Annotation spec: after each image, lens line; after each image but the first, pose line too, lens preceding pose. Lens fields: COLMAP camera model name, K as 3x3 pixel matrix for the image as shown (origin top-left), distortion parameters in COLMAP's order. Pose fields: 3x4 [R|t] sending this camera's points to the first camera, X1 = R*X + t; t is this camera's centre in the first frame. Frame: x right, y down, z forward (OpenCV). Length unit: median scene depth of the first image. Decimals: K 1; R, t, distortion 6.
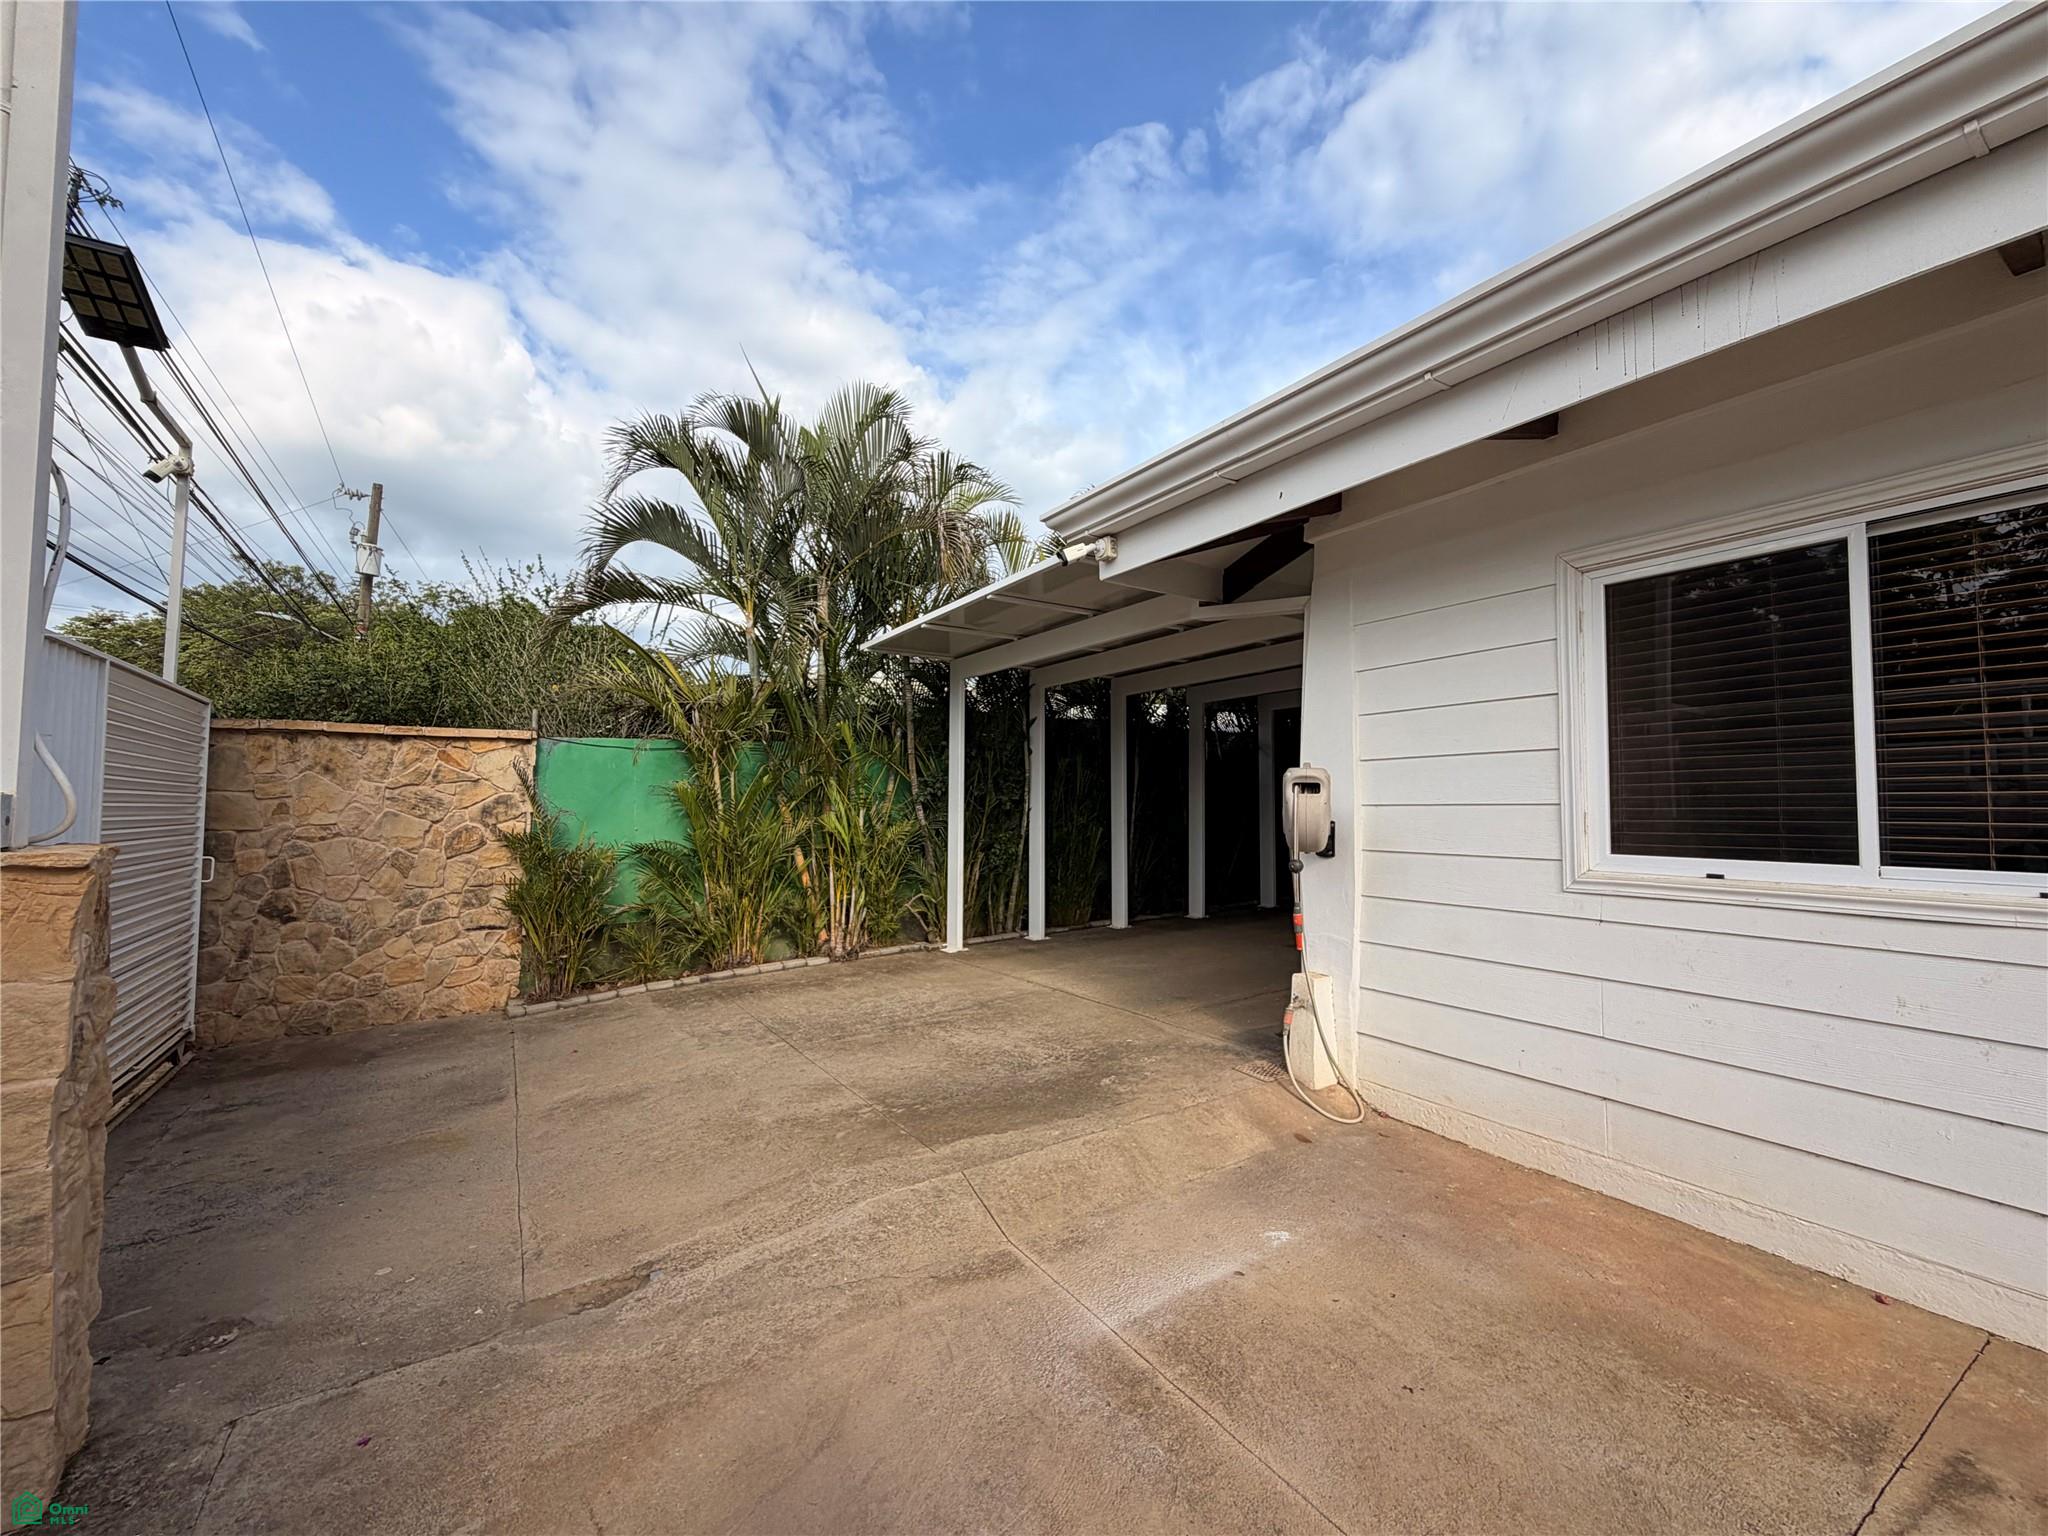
lens RADIAL K [[814.3, 0, 1022.4], [0, 814.3, 776.9], [0, 0, 1]] dist [-0.000537, 0.000310]
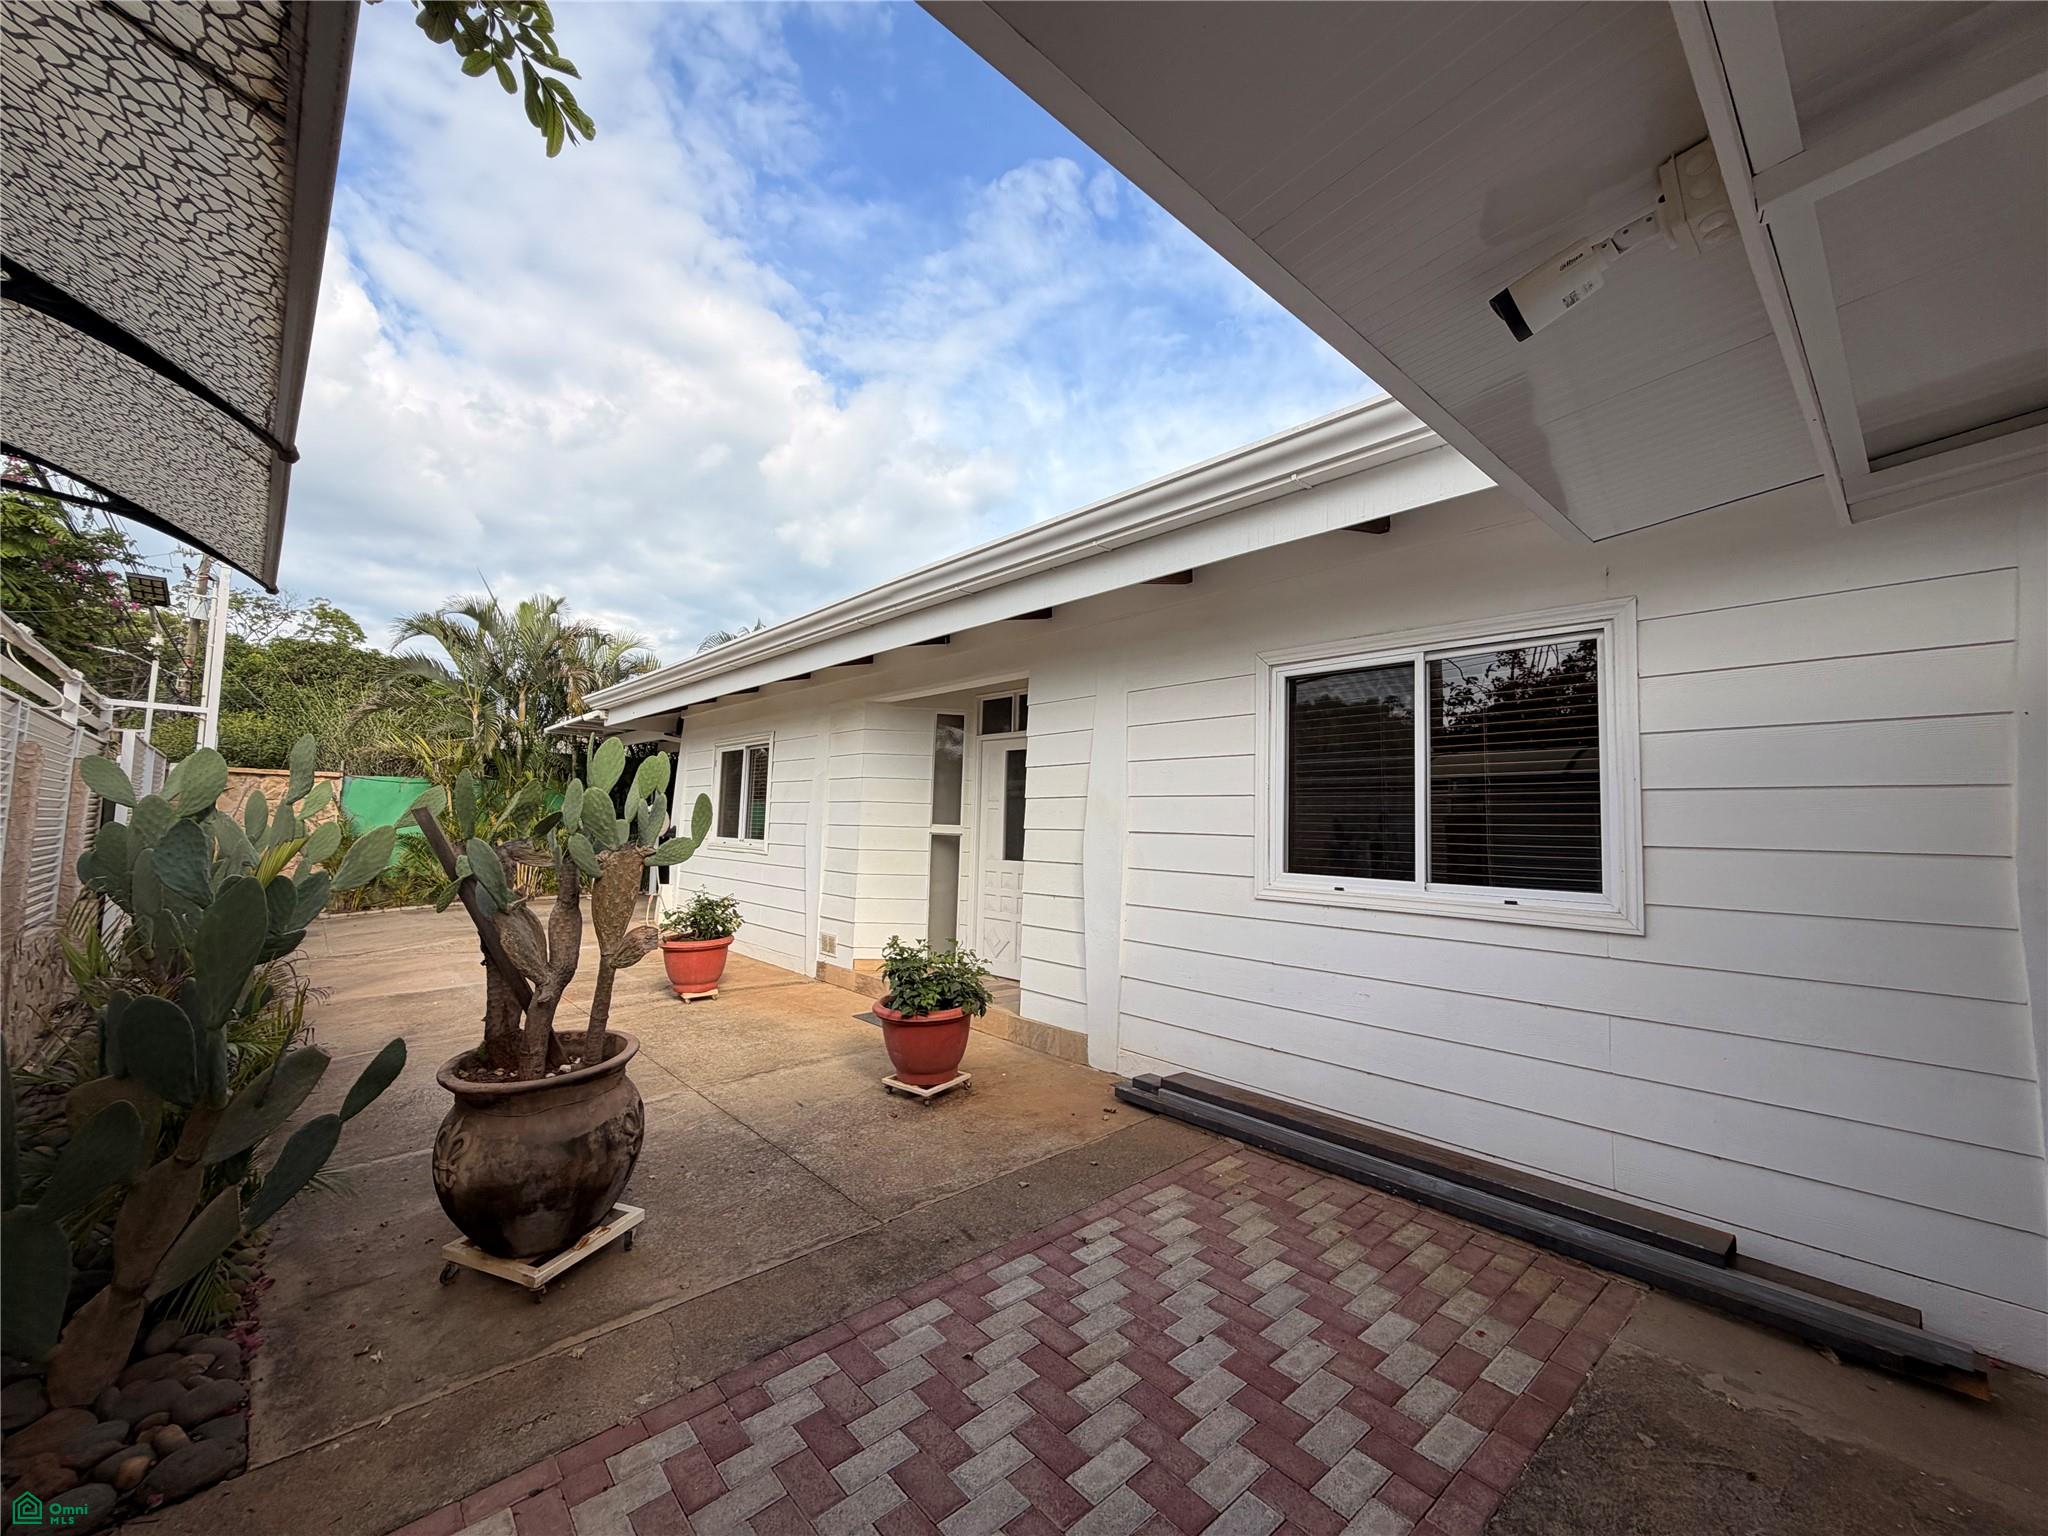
lens RADIAL K [[814.3, 0, 1017.9], [0, 814.3, 772.9], [0, 0, 1]] dist [-0.000537, 0.000310]
pose [[0.988640, 0.037509, 0.145549, 0.248284], [-0.033775, 0.999036, -0.028042, -0.020430], [-0.146461, 0.022807, 0.988954, -0.403735]]
